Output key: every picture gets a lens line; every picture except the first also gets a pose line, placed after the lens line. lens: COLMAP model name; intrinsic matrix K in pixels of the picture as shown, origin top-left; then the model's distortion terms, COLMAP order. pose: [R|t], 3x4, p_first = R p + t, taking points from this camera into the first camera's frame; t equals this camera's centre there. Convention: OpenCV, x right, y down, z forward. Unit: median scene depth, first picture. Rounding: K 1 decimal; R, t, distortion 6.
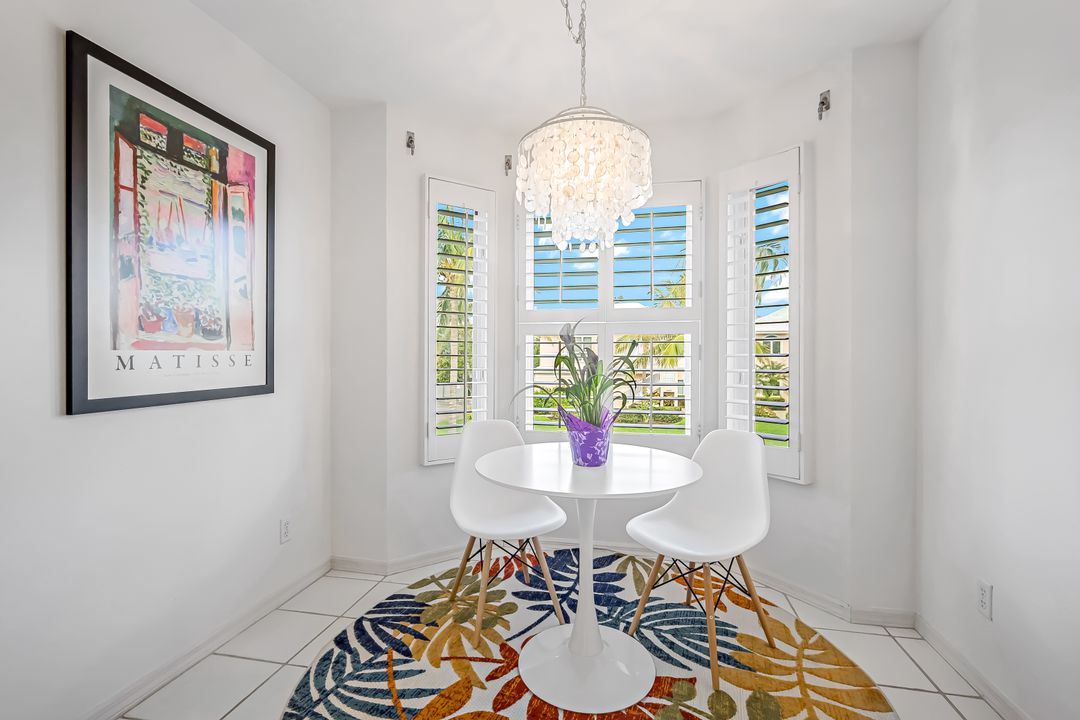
lens RADIAL K [[475.3, 0, 537.4], [0, 475.3, 355.2], [0, 0, 1]] dist [0.003024, 0.000981]
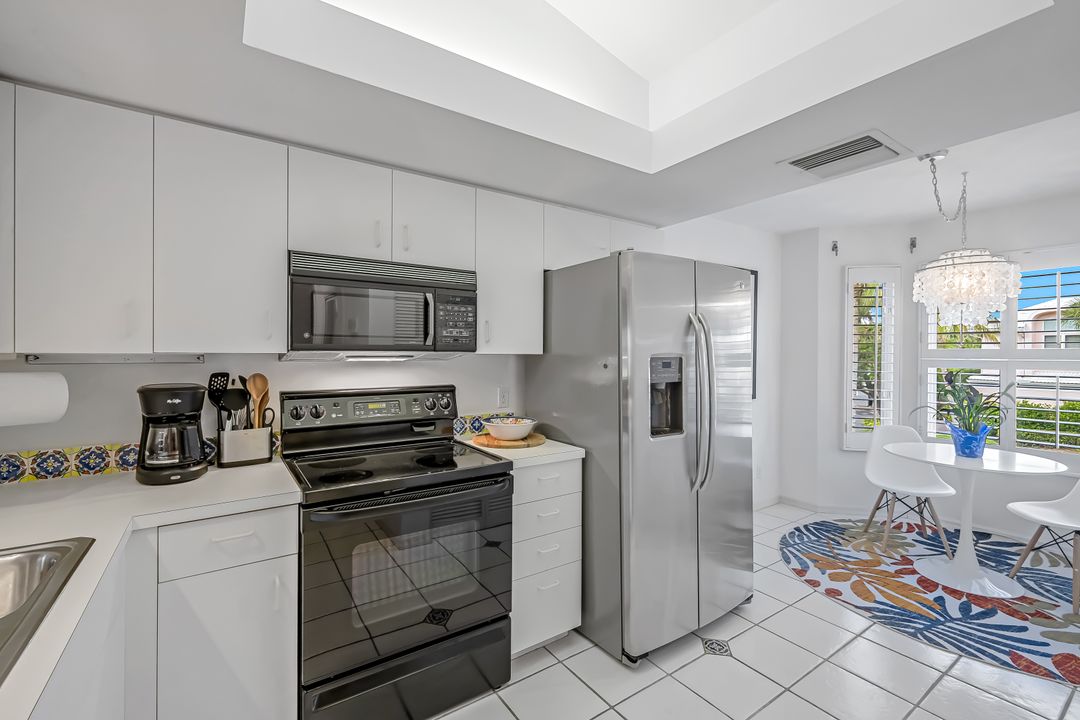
lens RADIAL K [[475.3, 0, 541.0], [0, 475.3, 355.8], [0, 0, 1]] dist [0.003024, 0.000981]
pose [[0.733498, 0.006815, -0.679657, 0.124991], [-0.004999, 0.999977, 0.004631, -0.105445], [0.679673, 0.000001, 0.733515, -1.068765]]
